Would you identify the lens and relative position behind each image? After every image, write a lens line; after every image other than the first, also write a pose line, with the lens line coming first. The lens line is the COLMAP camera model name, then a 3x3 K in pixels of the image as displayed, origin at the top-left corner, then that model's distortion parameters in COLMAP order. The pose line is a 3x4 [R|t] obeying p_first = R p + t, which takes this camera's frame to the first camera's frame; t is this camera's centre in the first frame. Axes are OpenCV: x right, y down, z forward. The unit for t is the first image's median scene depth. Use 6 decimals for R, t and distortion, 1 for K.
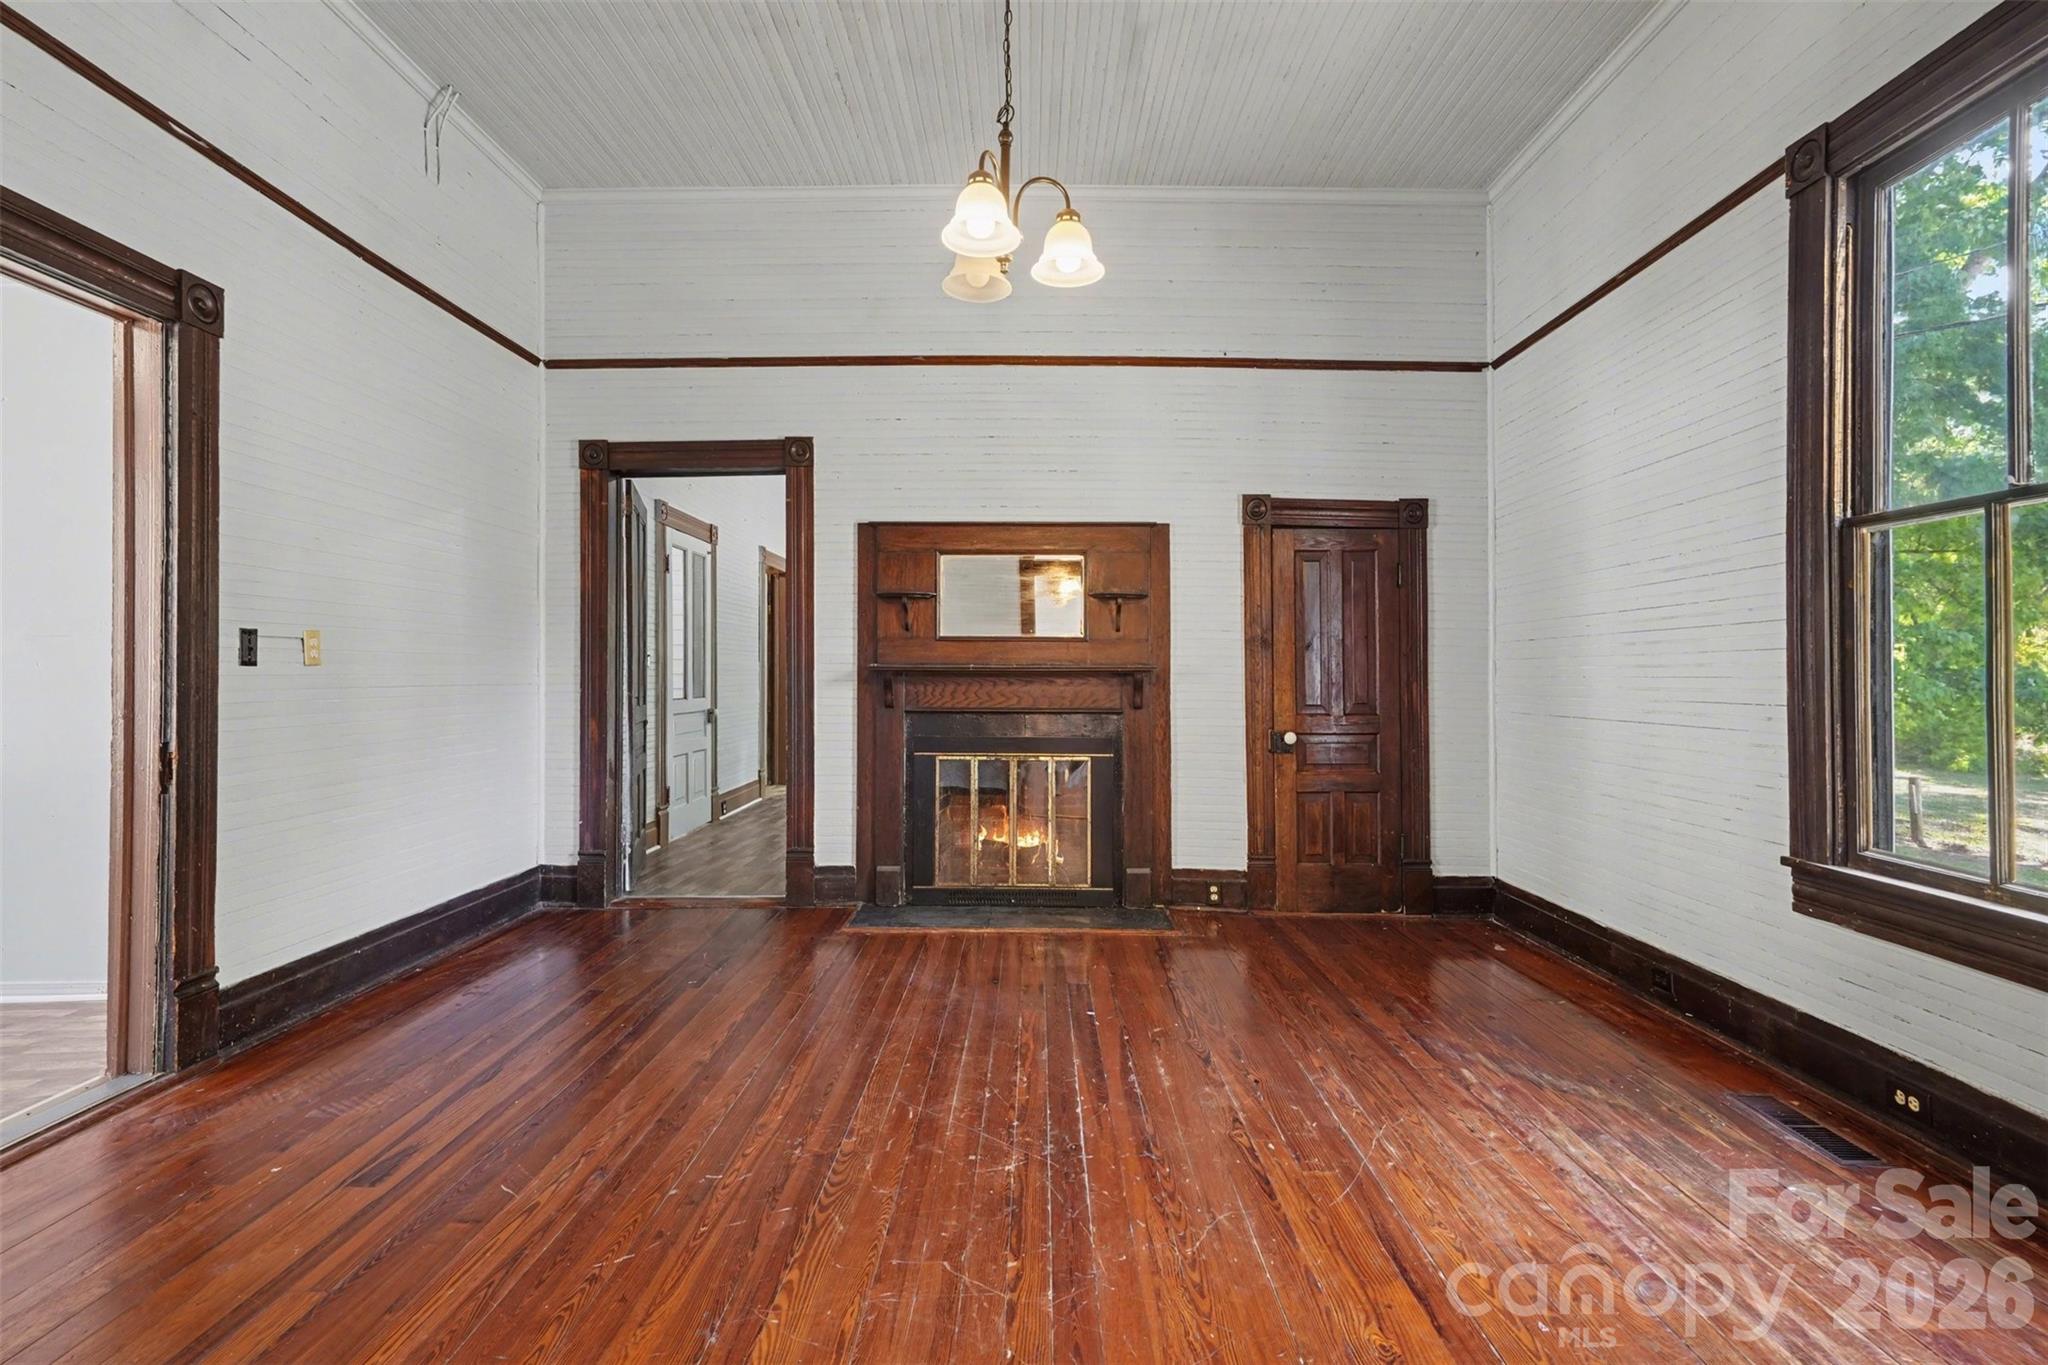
lens RADIAL K [[963.5, 0, 1021.3], [0, 963.5, 680.5], [0, 0, 1]] dist [0.017286, 0.000302]
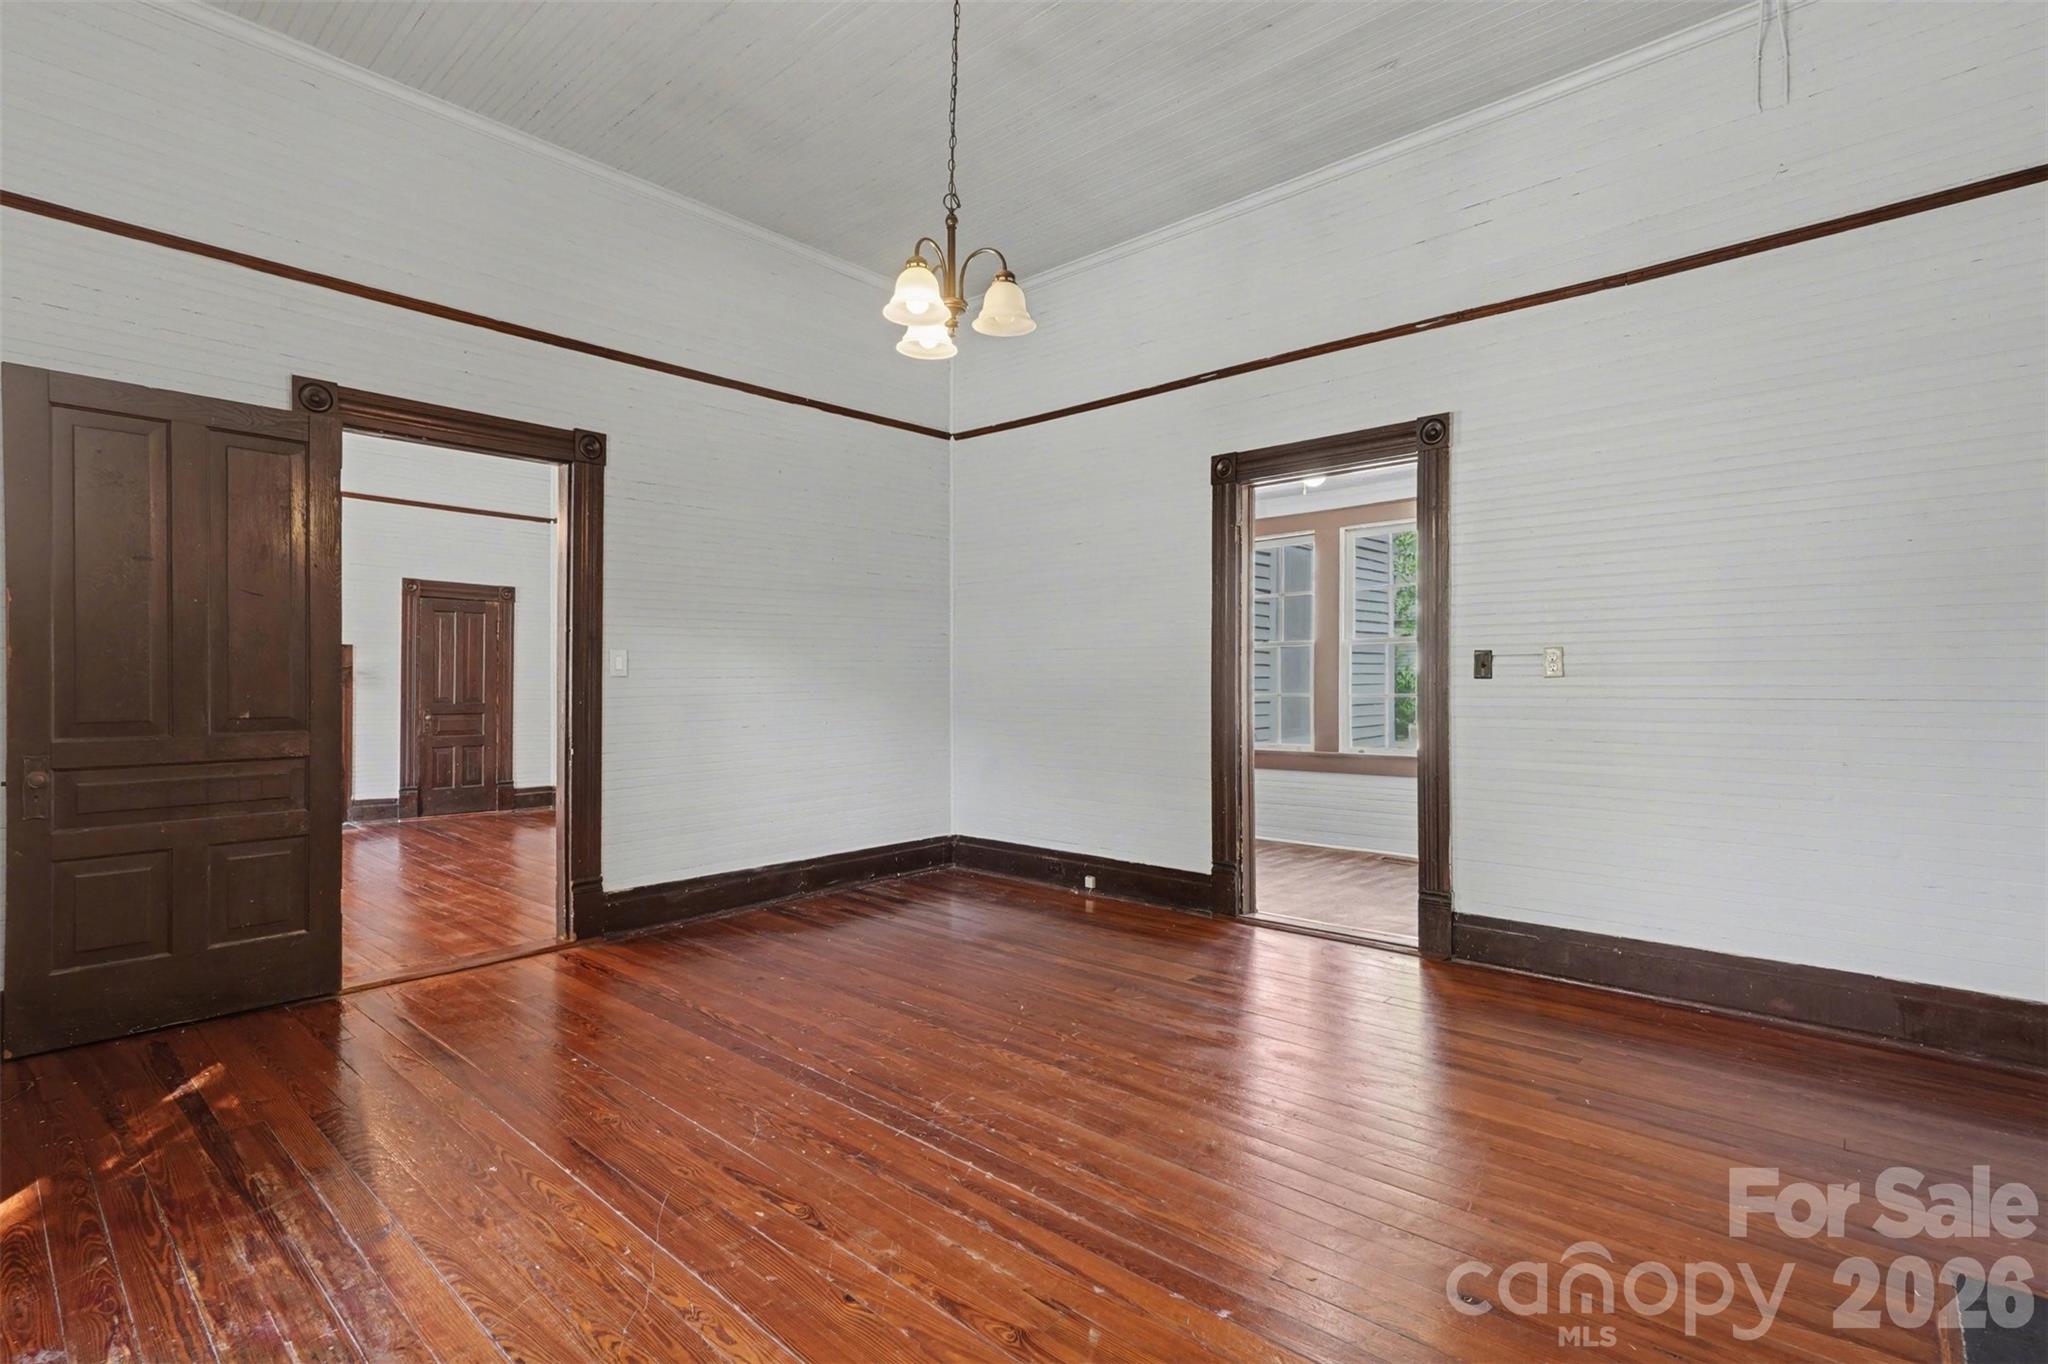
lens RADIAL K [[963.5, 0, 1021.3], [0, 963.5, 680.0], [0, 0, 1]] dist [0.017286, 0.000302]
pose [[-0.662292, -0.004507, -0.749232, 0.774817], [0.003200, 0.999956, -0.008844, -0.006156], [0.749239, -0.008255, -0.662248, 1.783940]]
